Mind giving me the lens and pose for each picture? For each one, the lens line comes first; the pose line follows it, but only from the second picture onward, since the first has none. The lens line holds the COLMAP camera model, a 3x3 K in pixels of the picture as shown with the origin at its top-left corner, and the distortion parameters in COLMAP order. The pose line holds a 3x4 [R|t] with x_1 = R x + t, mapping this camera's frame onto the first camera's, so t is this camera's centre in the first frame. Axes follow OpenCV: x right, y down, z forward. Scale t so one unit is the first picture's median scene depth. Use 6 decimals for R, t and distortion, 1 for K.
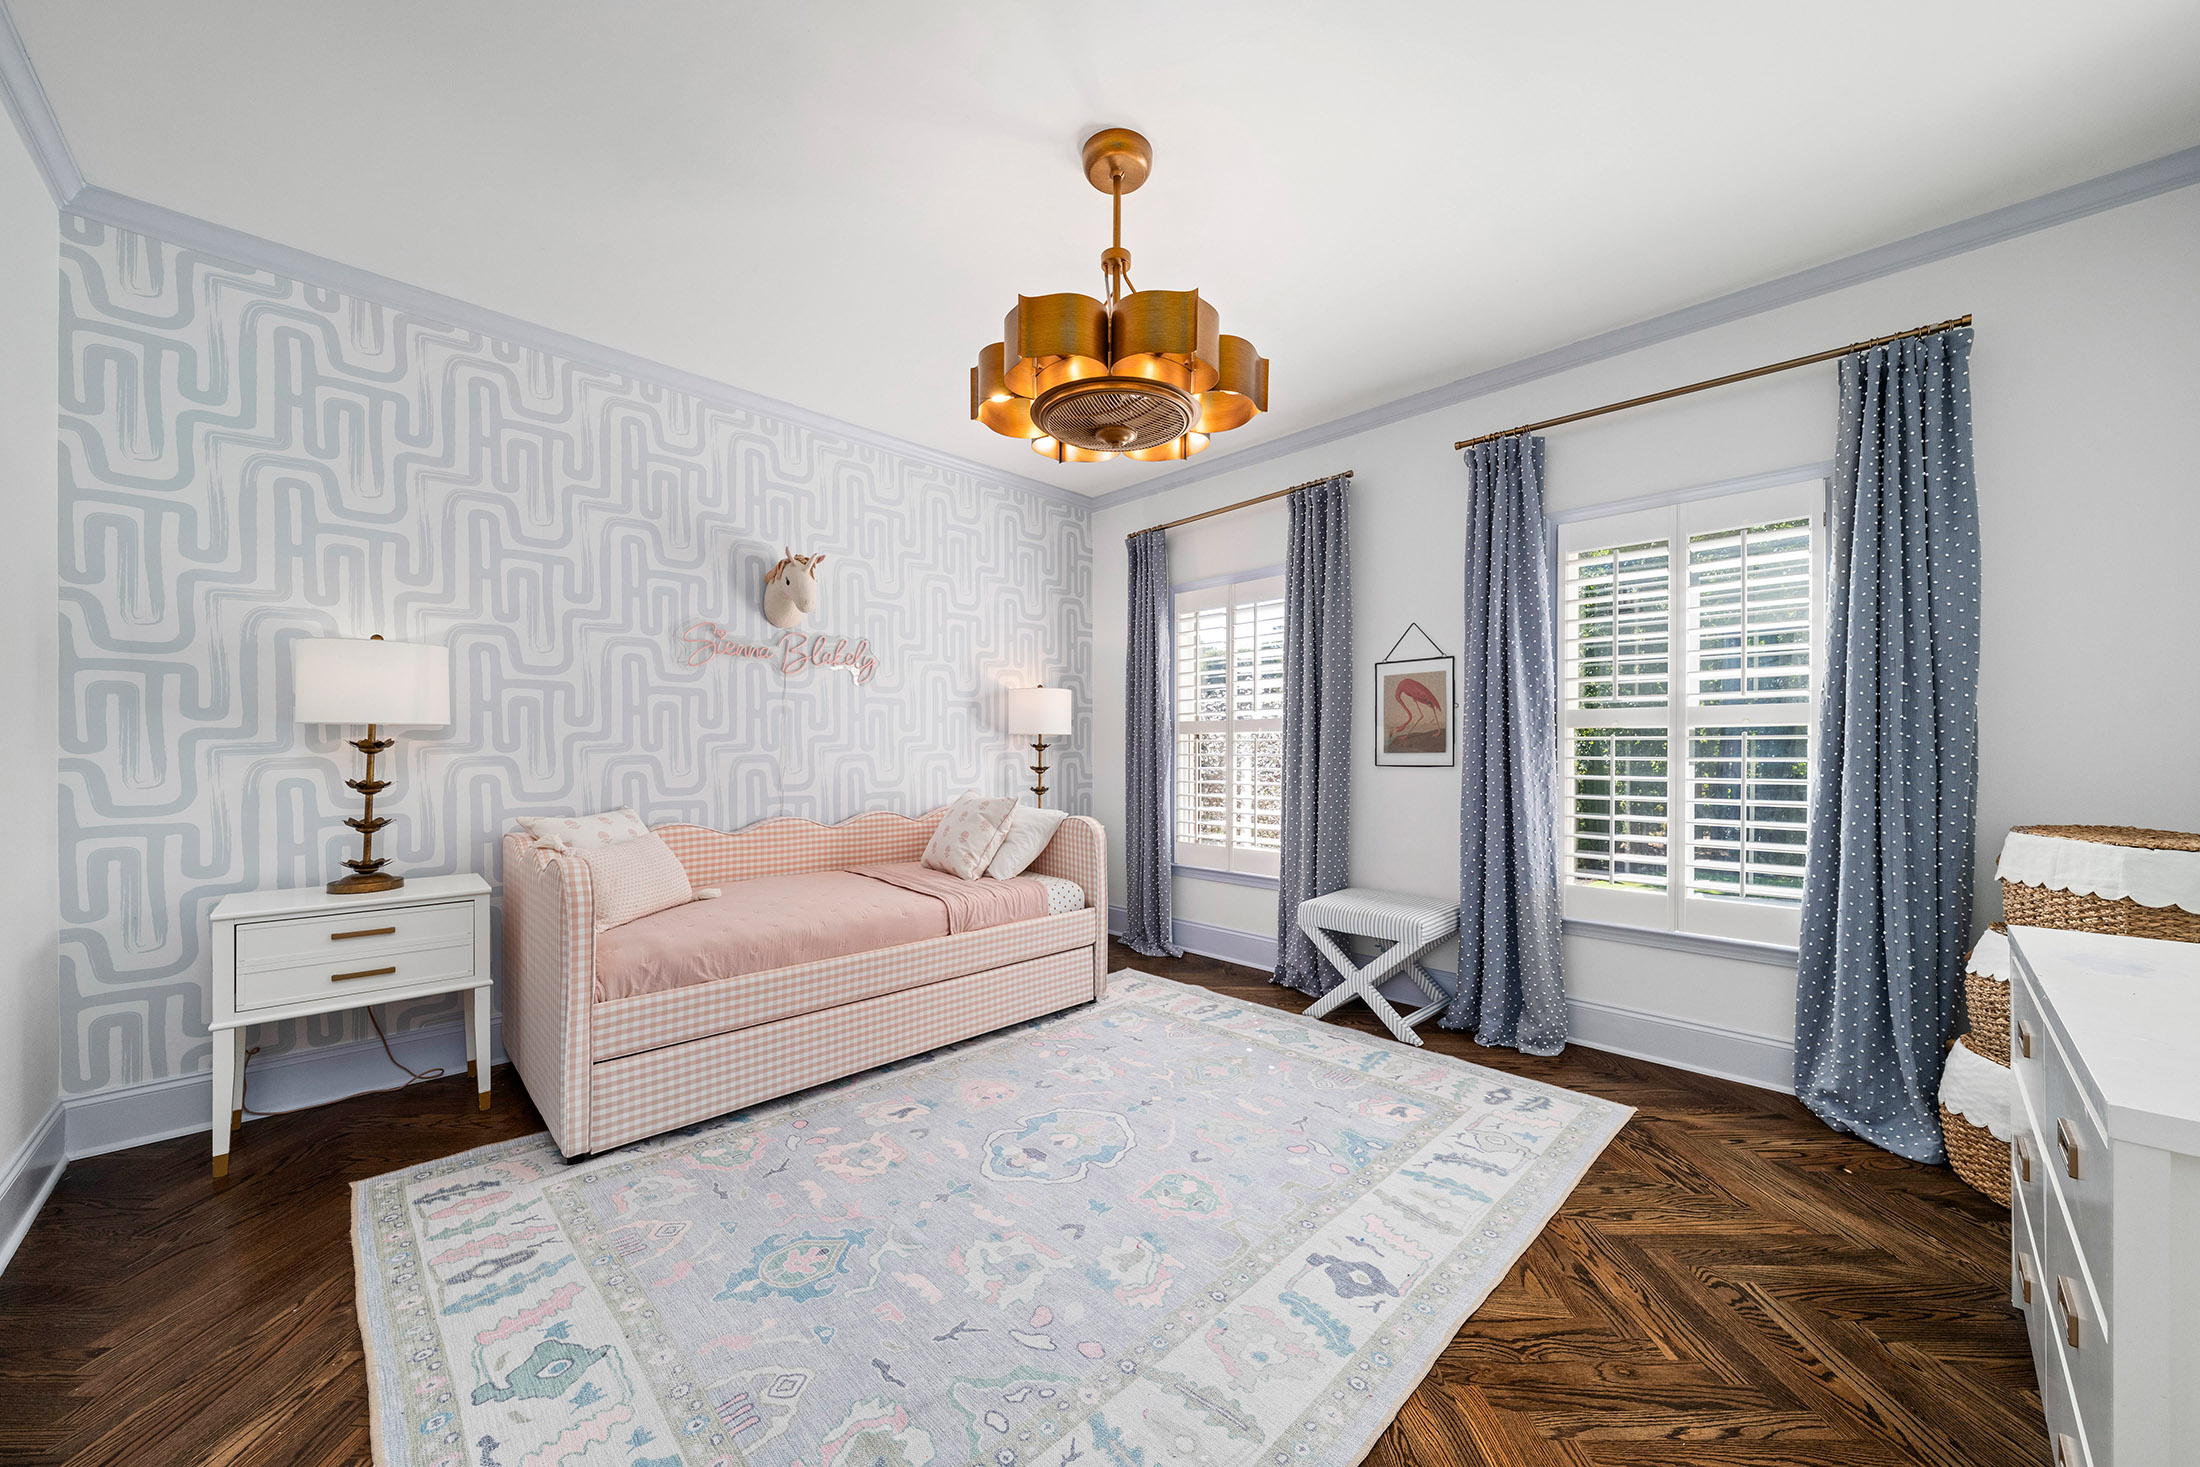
lens RADIAL K [[816.5, 0, 1099.8], [0, 816.5, 750.9], [0, 0, 1]] dist [0.000672, -0.000387]
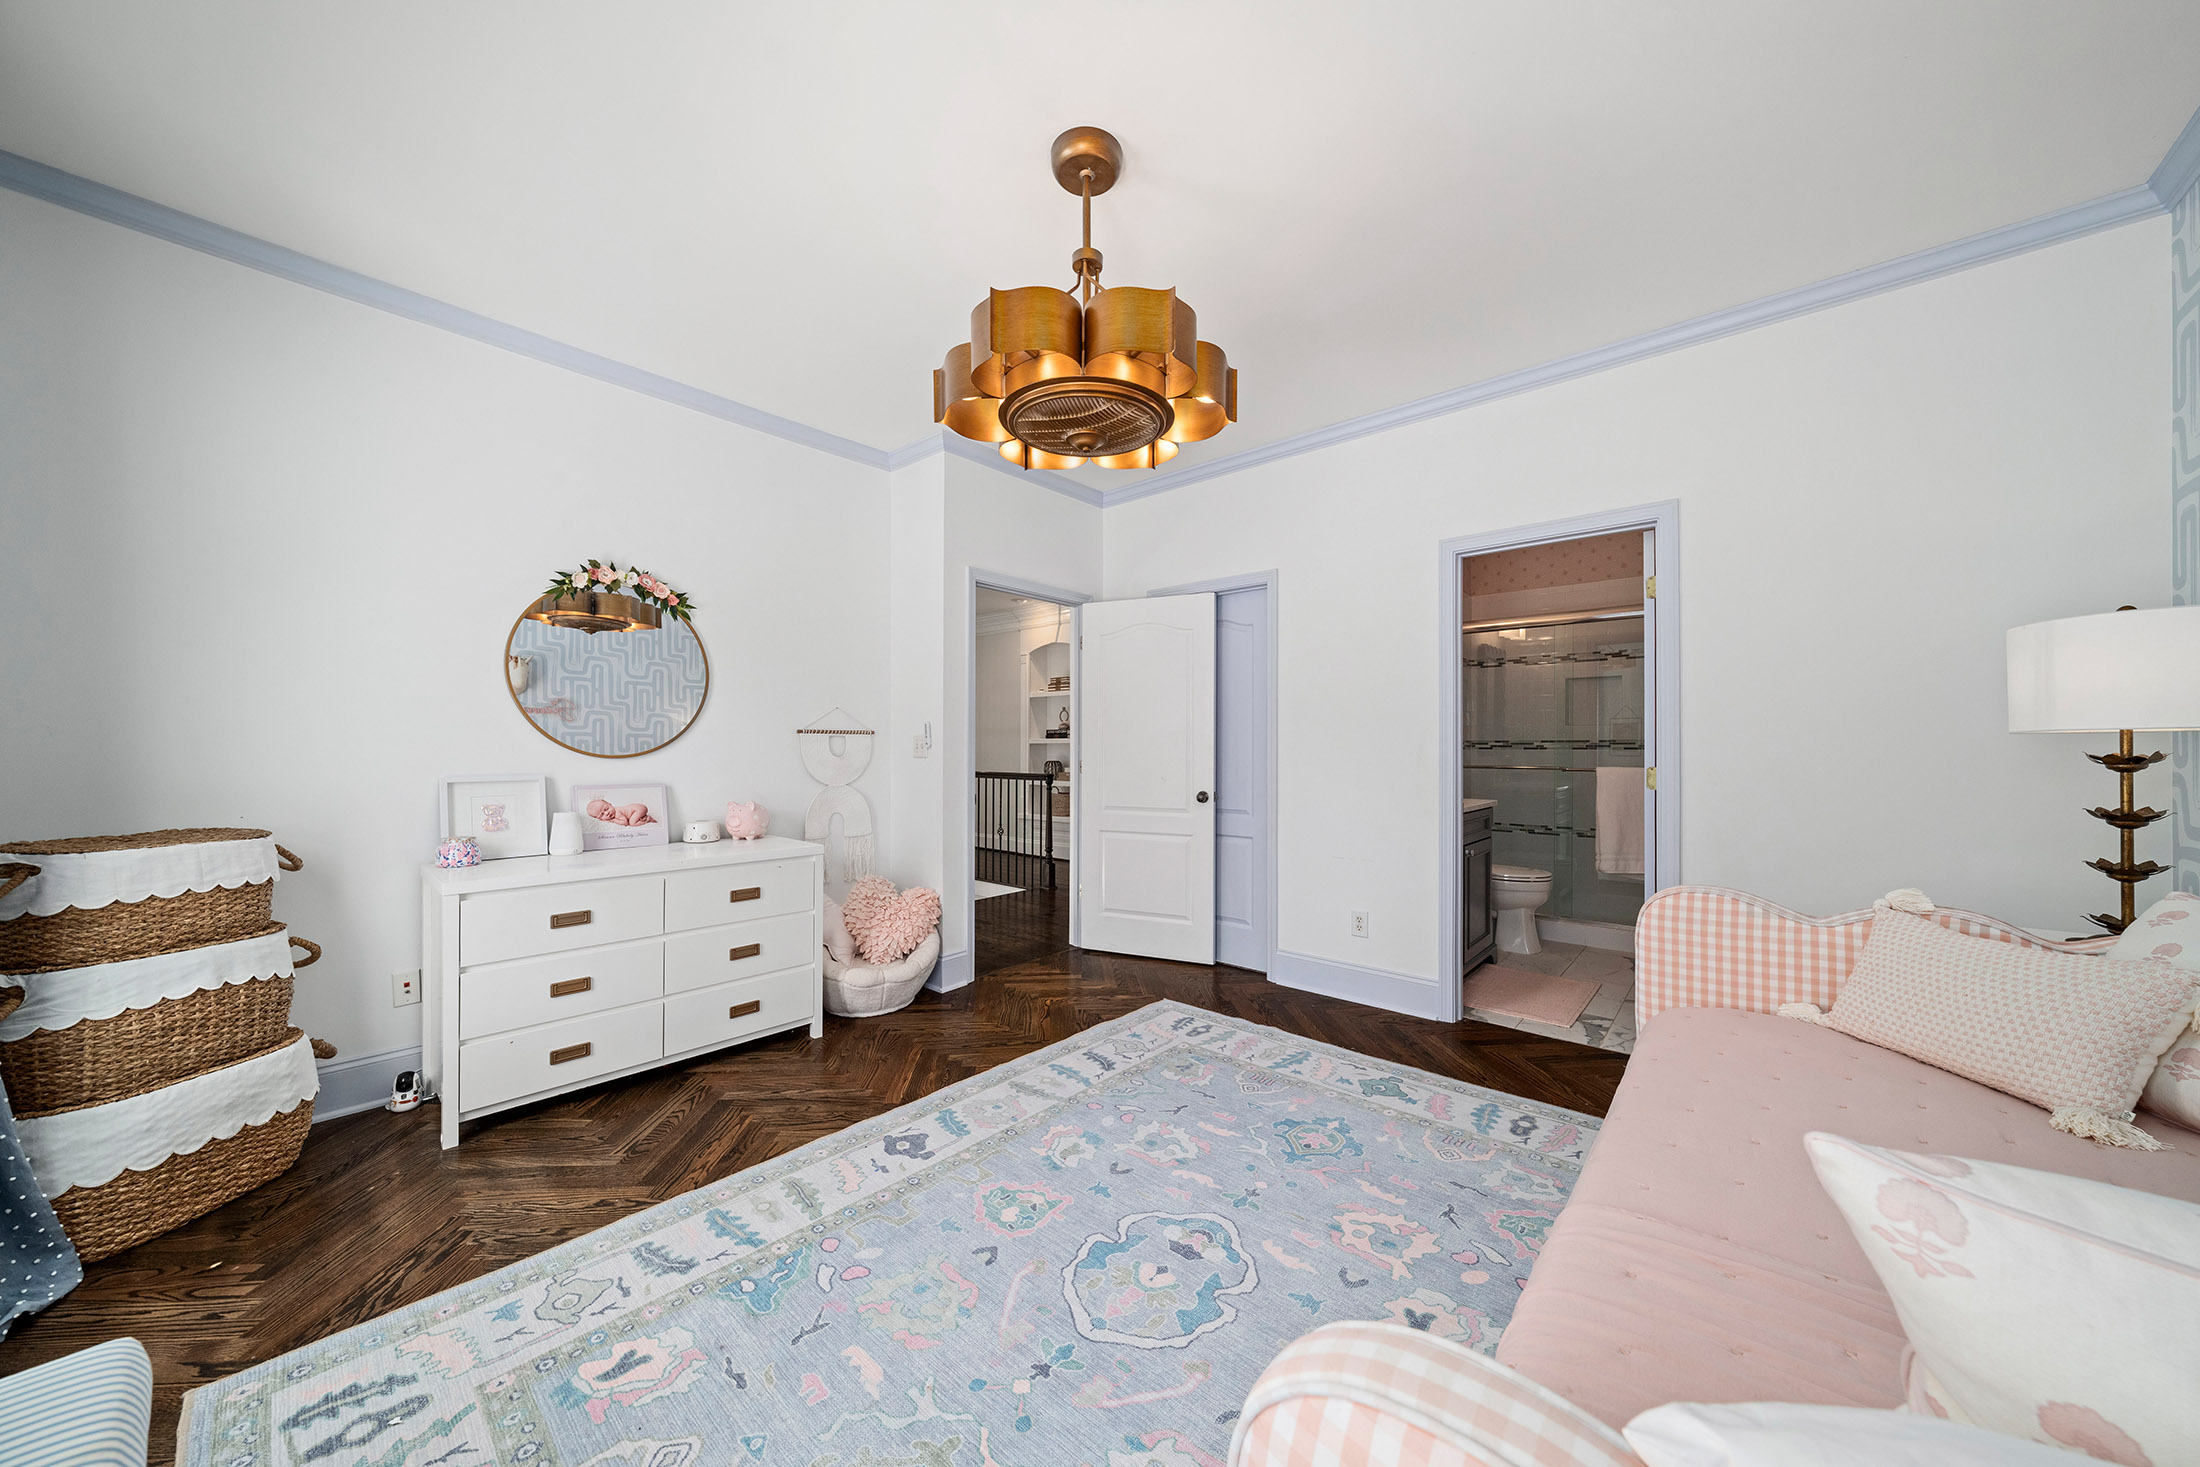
lens RADIAL K [[746.7, 0, 1110.0], [0, 746.7, 741.8], [0, 0, 1]] dist [-0.002225, -0.000103]
pose [[-0.996676, -0.002060, -0.081444, 0.070740], [-0.002086, 0.999998, 0.000242, -0.028954], [0.081443, 0.000411, -0.996678, 2.085399]]
